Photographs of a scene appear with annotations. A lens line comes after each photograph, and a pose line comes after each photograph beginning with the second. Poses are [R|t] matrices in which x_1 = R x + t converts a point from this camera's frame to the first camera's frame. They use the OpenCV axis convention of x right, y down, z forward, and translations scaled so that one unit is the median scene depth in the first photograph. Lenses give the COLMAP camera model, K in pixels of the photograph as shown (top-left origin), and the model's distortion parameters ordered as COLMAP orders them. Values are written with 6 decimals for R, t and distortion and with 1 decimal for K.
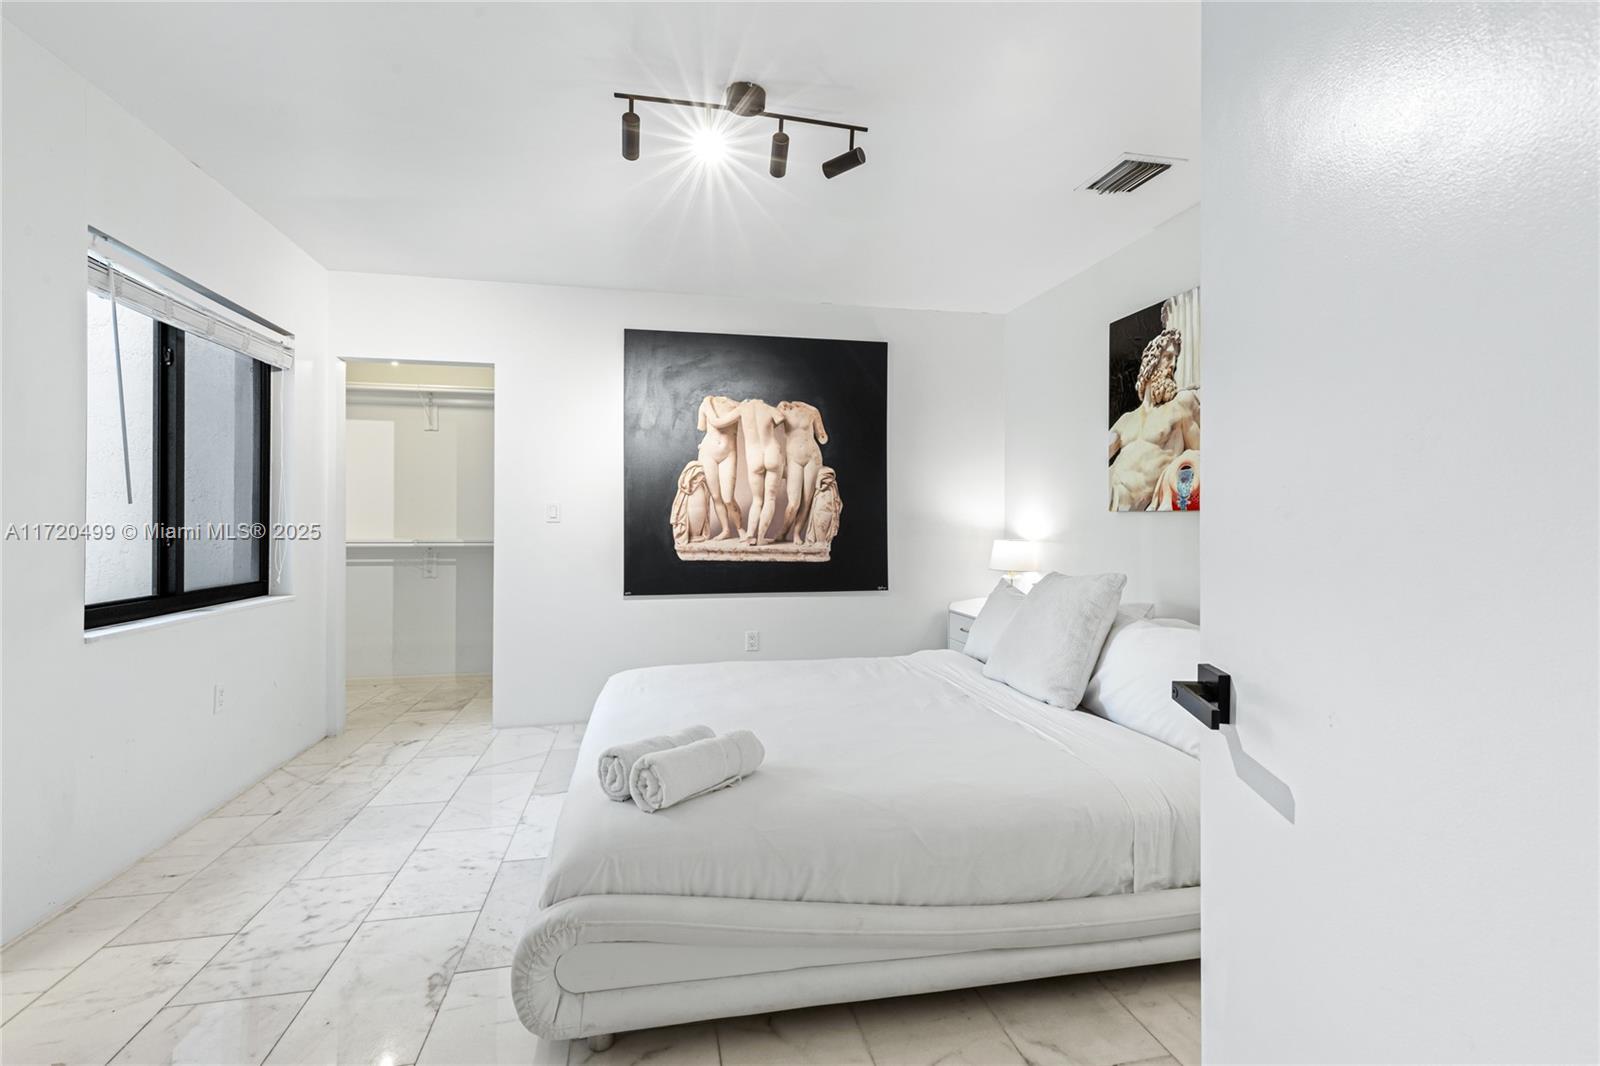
lens RADIAL K [[733.4, 0, 808.3], [0, 733.4, 518.4], [0, 0, 1]] dist [0.000738, 0.000069]
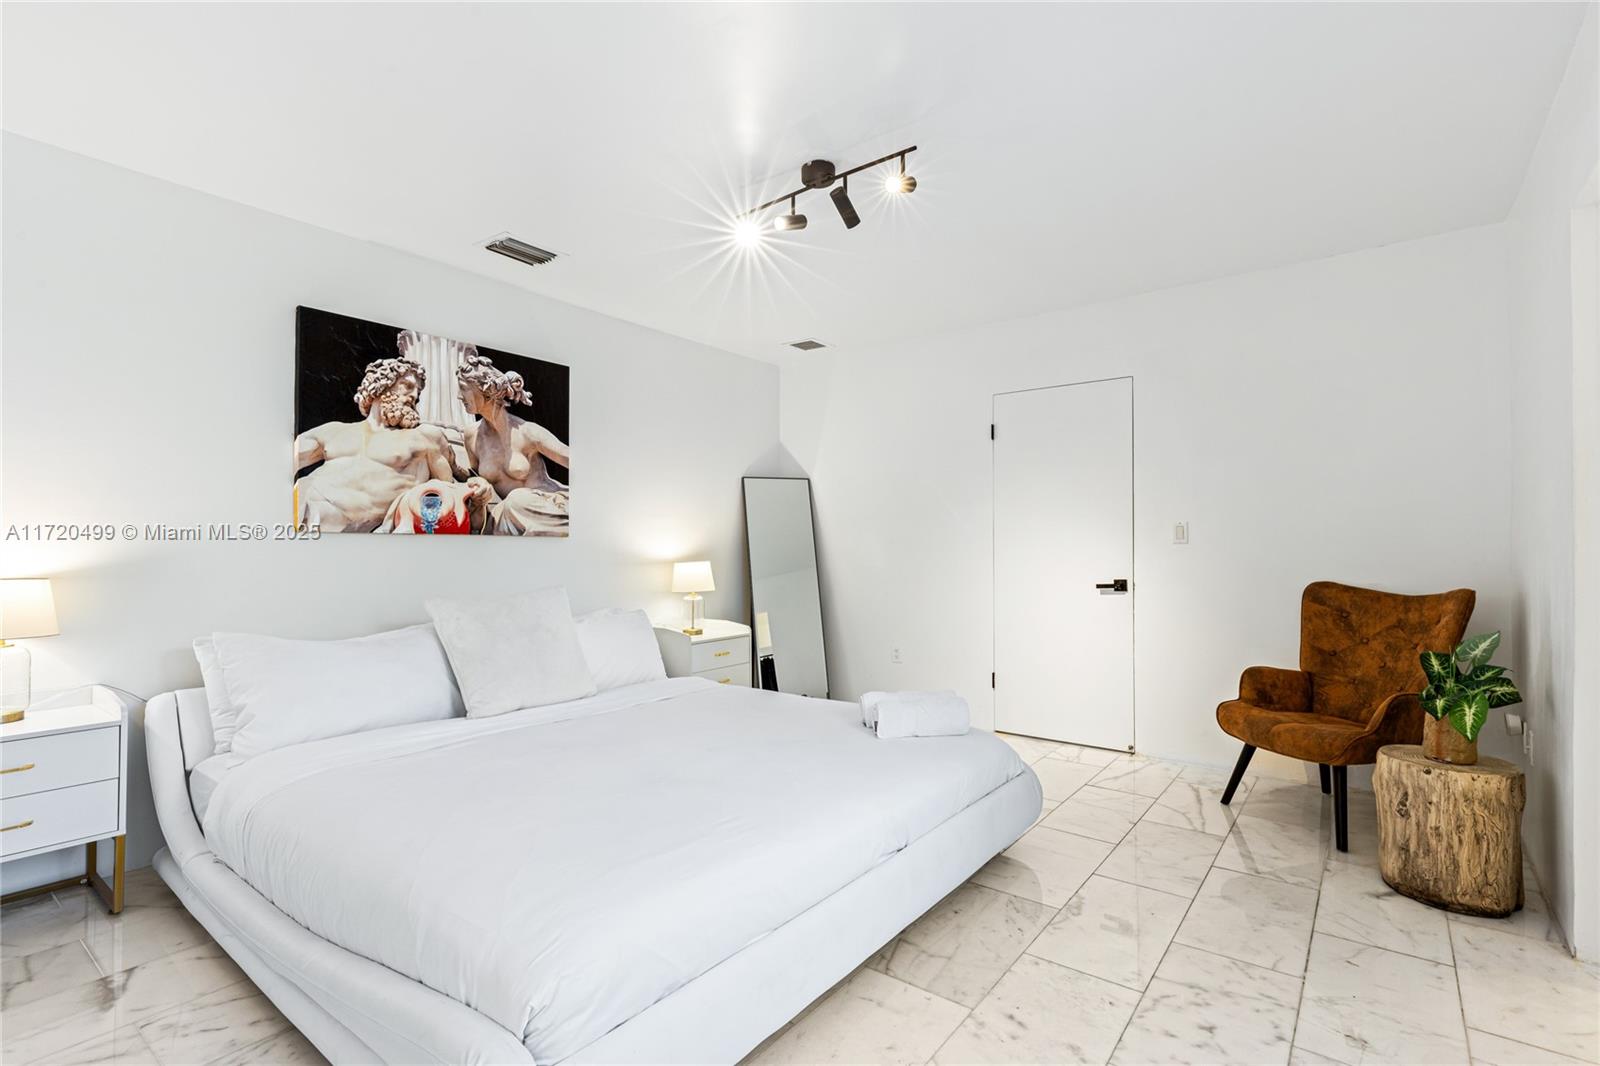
lens RADIAL K [[733.4, 0, 812.8], [0, 733.4, 541.1], [0, 0, 1]] dist [0.000738, 0.000069]
pose [[-0.639868, 0.003877, 0.768475, -0.666828], [-0.000499, 0.999985, -0.005460, 0.005627], [-0.768485, -0.003877, -0.639856, 1.208431]]
